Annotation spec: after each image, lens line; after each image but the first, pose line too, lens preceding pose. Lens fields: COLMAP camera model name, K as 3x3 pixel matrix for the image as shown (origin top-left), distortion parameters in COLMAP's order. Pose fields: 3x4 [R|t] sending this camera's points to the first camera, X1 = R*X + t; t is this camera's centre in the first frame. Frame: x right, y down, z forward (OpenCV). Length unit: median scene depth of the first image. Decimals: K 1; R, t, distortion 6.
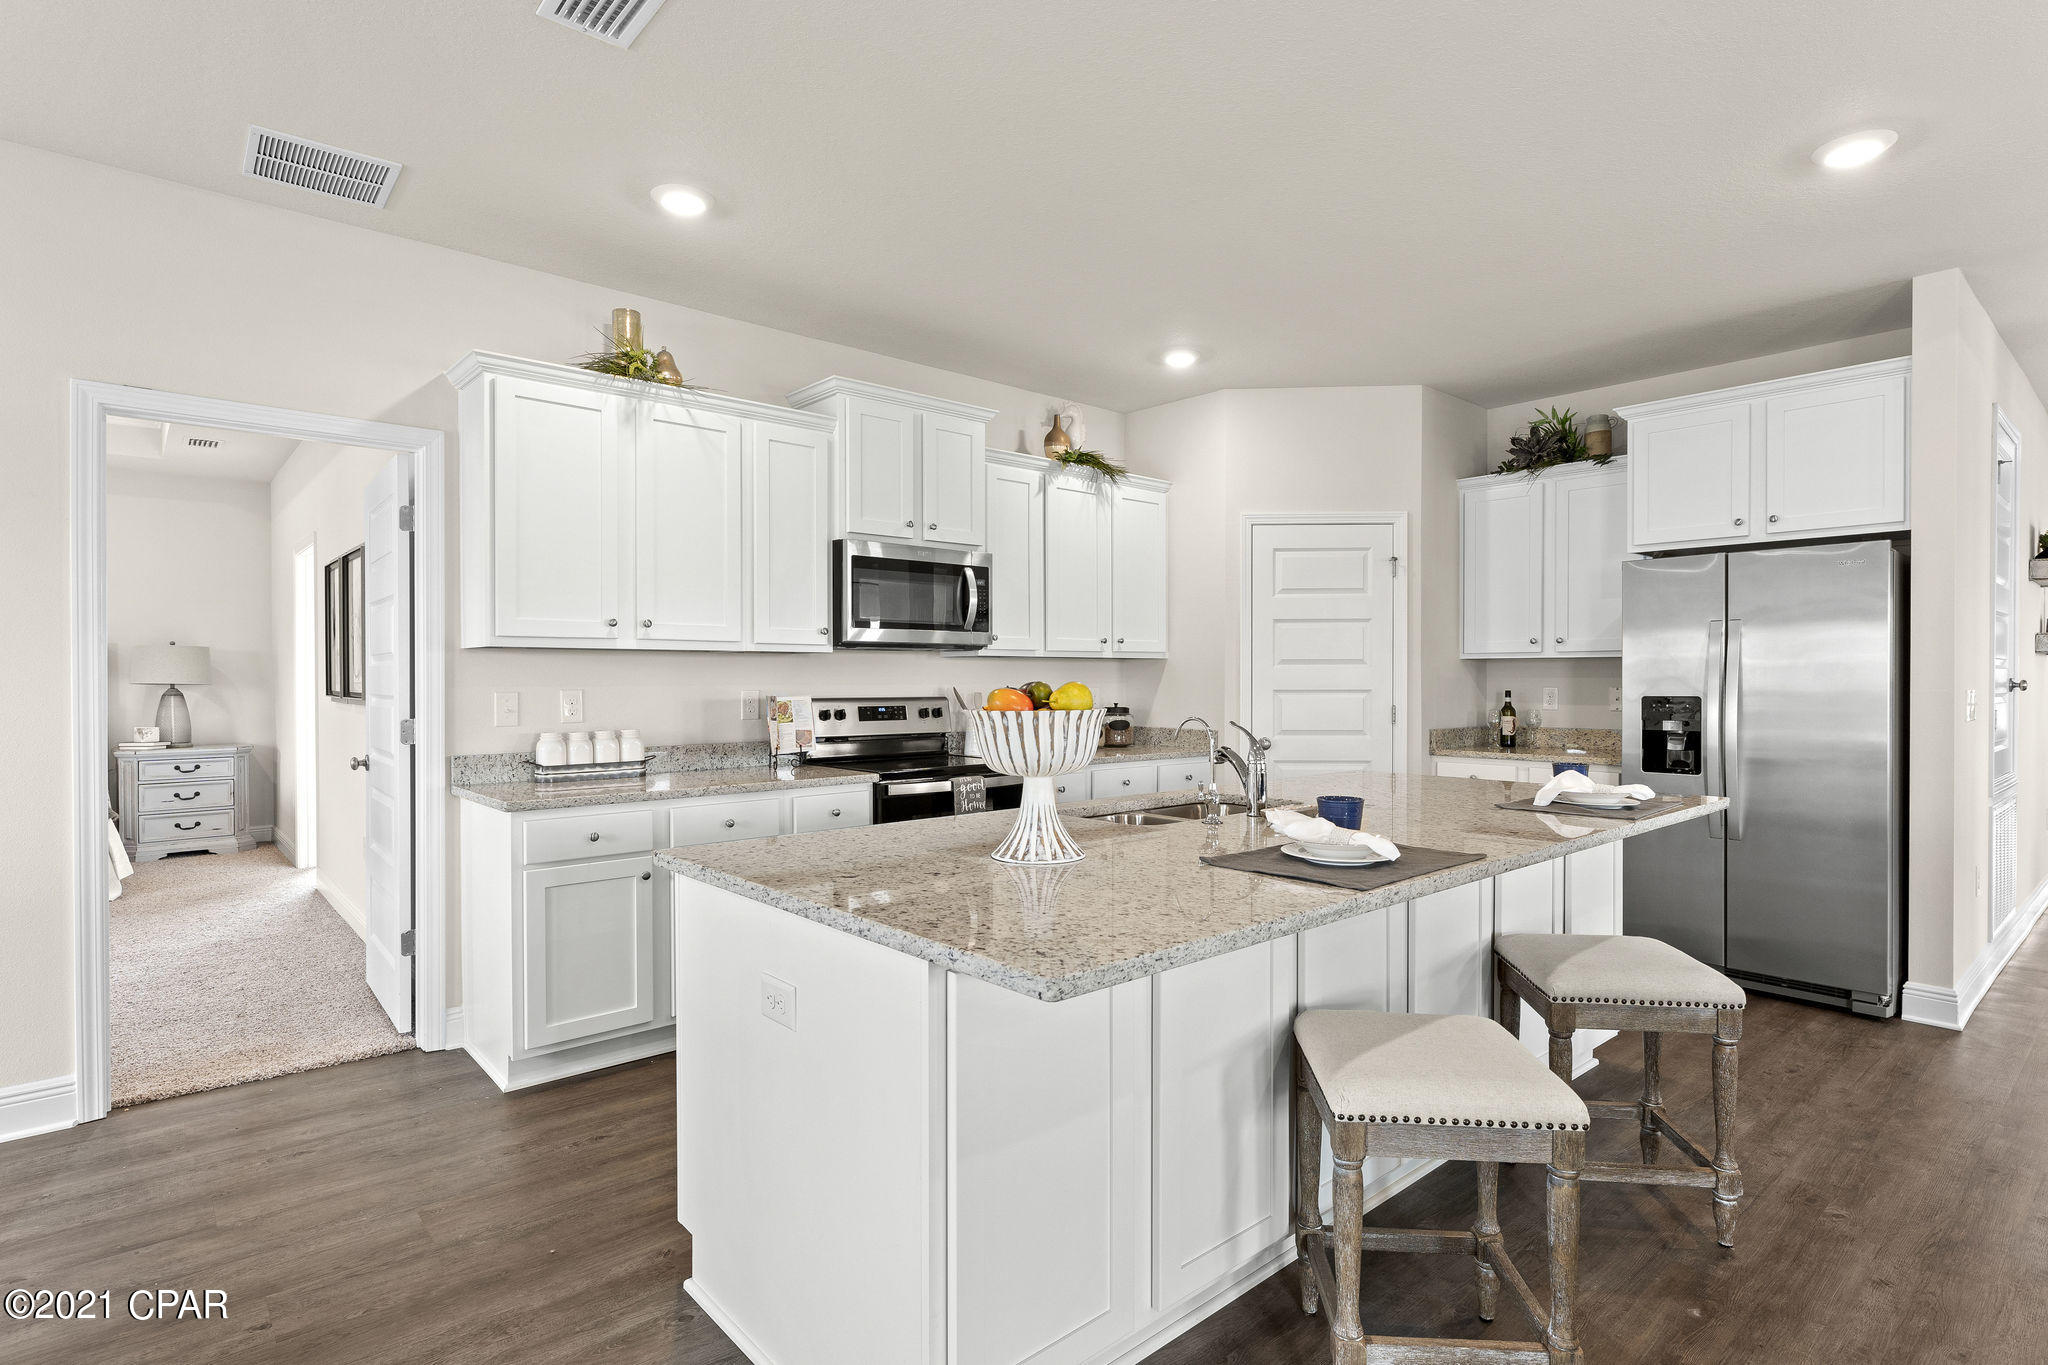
lens RADIAL K [[1034.3, 0, 1027.7], [0, 1034.3, 686.9], [0, 0, 1]] dist [0.004377, 0.000631]
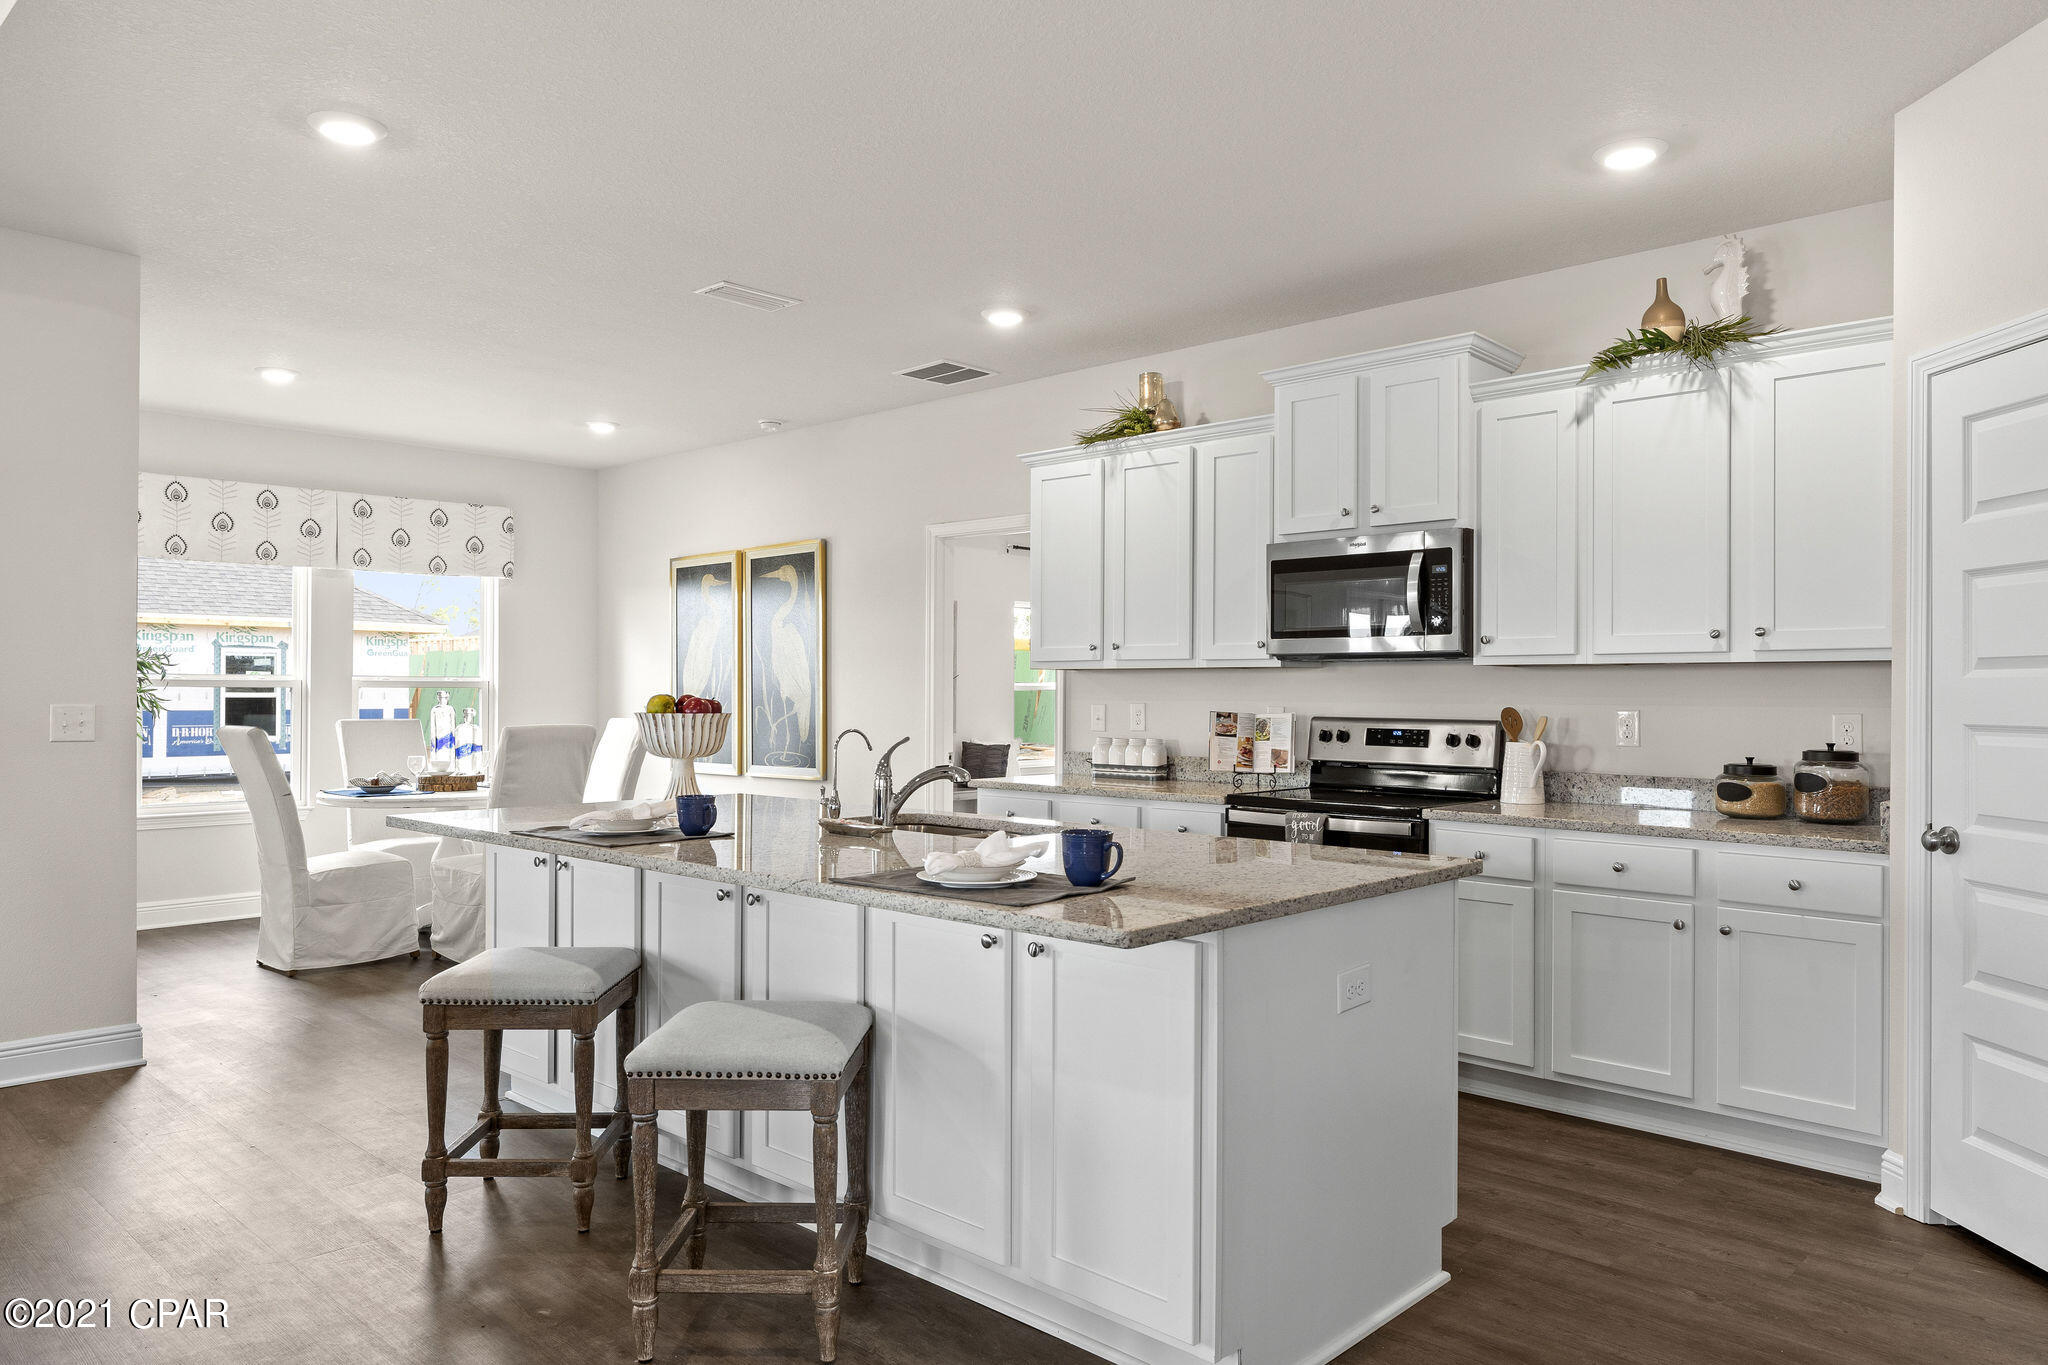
lens RADIAL K [[1376.9, 0, 1024.6], [0, 1376.9, 685.0], [0, 0, 1]] dist [-0.004503, 0.000245]
pose [[0.084980, -0.003867, -0.996375, 0.910924], [-0.012681, 0.999907, -0.004963, -0.006981], [0.996302, 0.013057, 0.084923, 0.600491]]
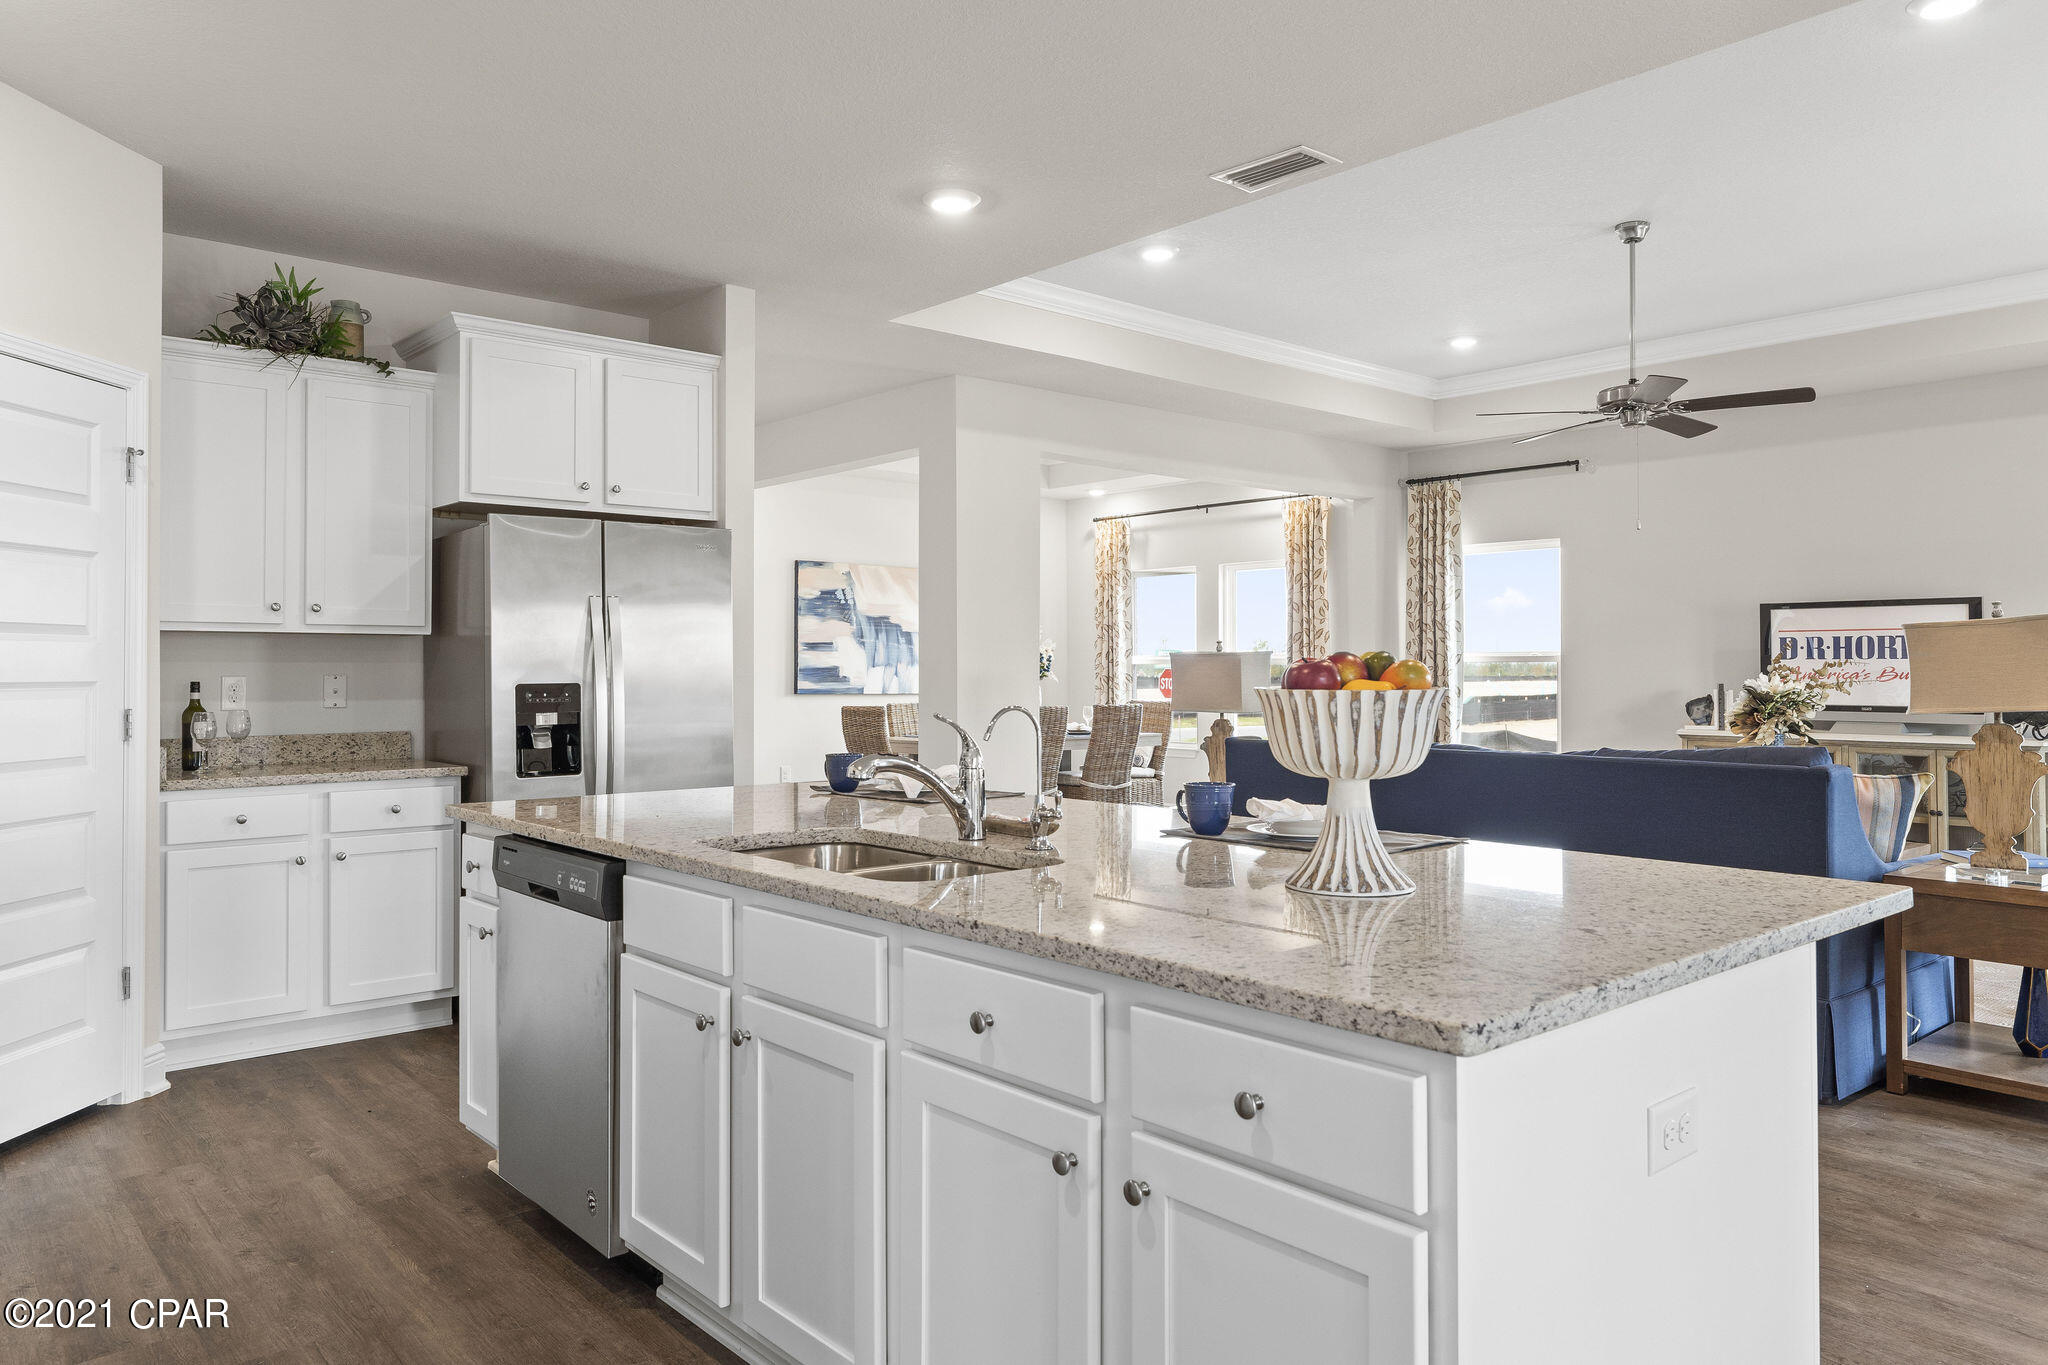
lens RADIAL K [[1376.9, 0, 1023.5], [0, 1376.9, 671.0], [0, 0, 1]] dist [-0.004503, 0.000245]
pose [[0.010537, 0.001441, 0.999943, -0.443711], [0.012514, 0.999920, -0.001573, 0.005081], [-0.999866, 0.012530, 0.010518, 0.560331]]
